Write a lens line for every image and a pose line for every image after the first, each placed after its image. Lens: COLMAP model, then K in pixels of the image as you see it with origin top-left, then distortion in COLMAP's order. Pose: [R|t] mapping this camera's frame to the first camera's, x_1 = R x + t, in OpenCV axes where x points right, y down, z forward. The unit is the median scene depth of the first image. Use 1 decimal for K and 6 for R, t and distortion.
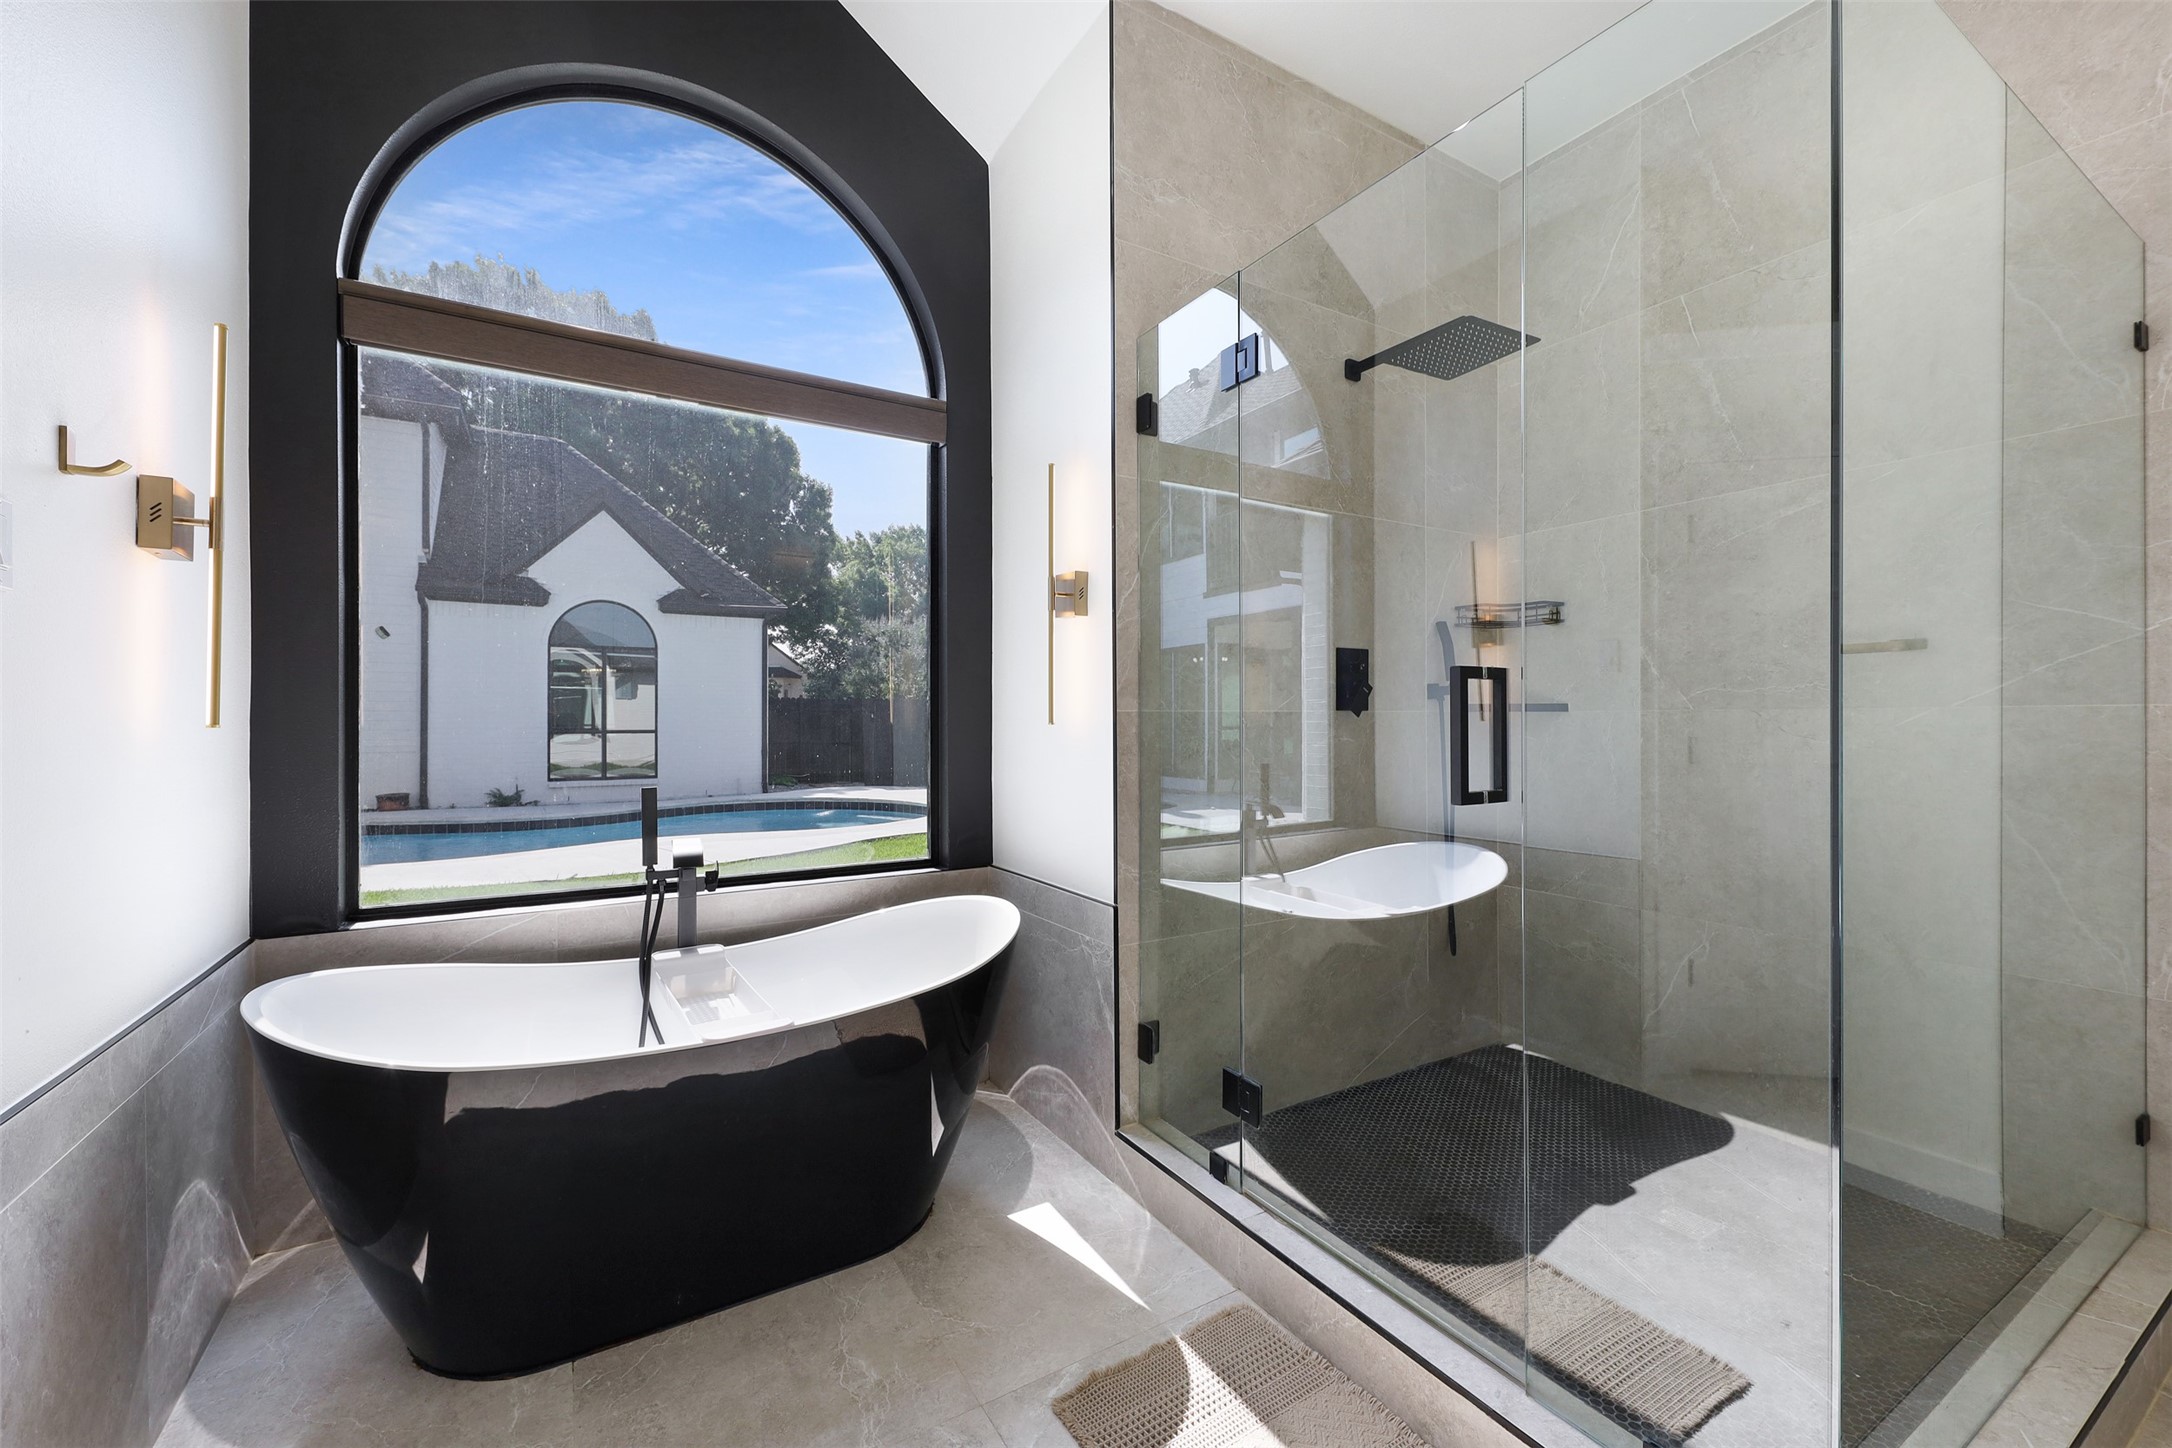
lens RADIAL K [[884.3, 0, 1095.9], [0, 884.3, 718.8], [0, 0, 1]] dist [0.008117, -0.000132]
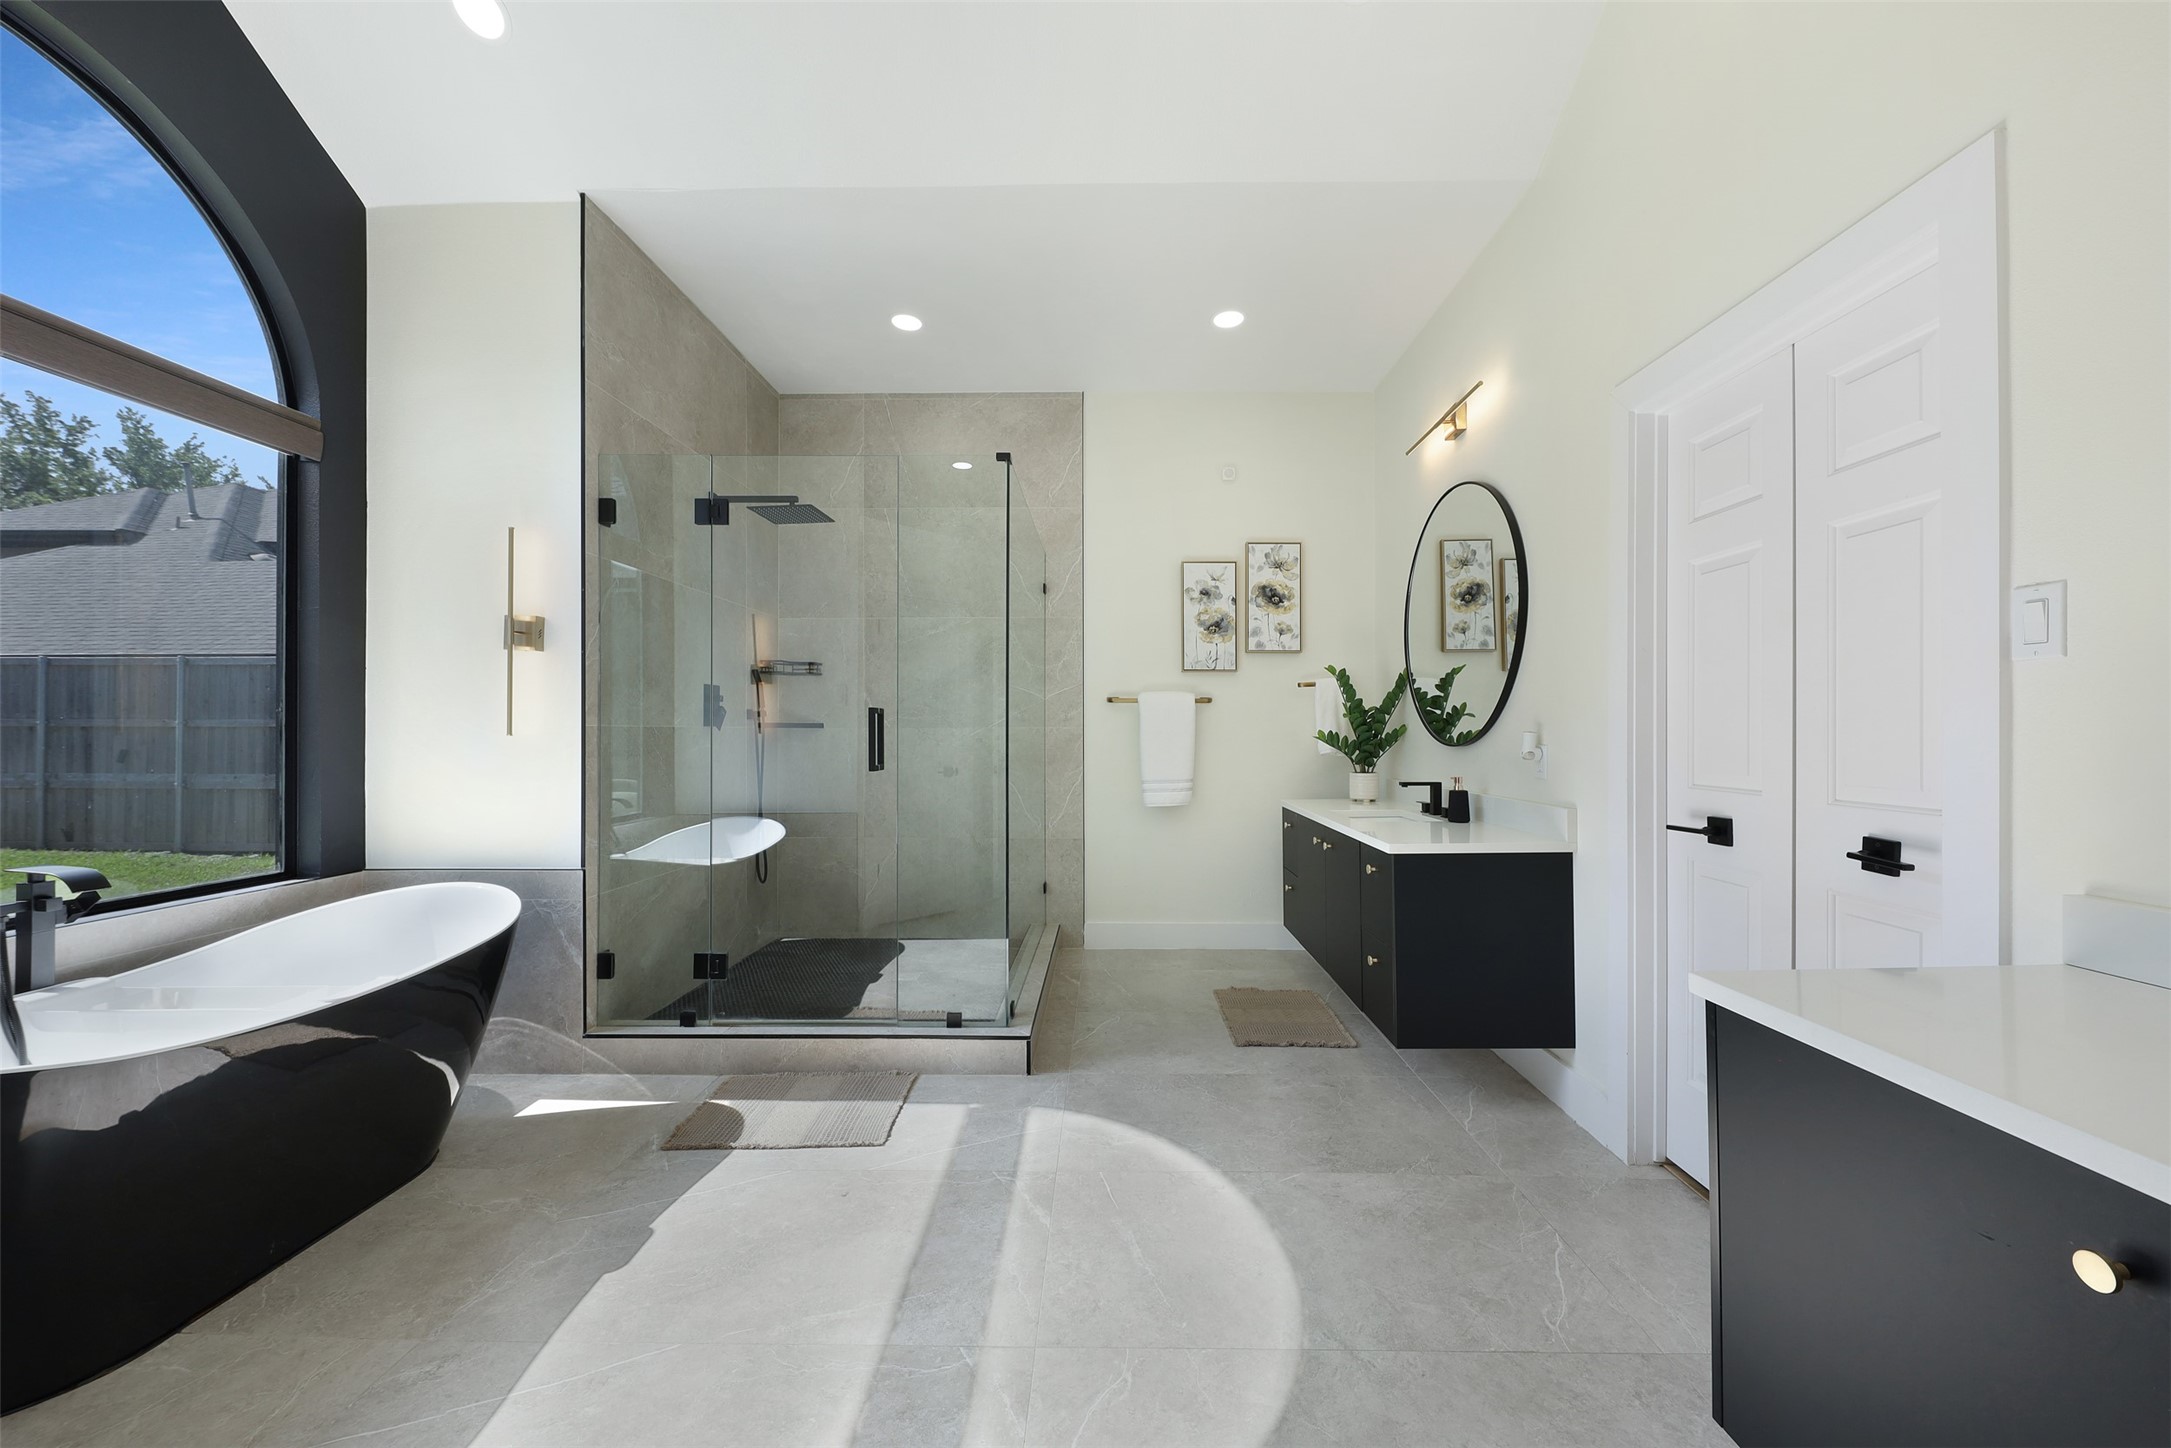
lens RADIAL K [[822.4, 0, 1090.5], [0, 822.4, 728.3], [0, 0, 1]] dist [-0.000245, -0.000103]
pose [[0.544307, 0.005551, 0.838868, -0.605306], [0.000896, 0.999974, -0.007199, 0.005109], [-0.838886, 0.004670, 0.544287, -0.334977]]
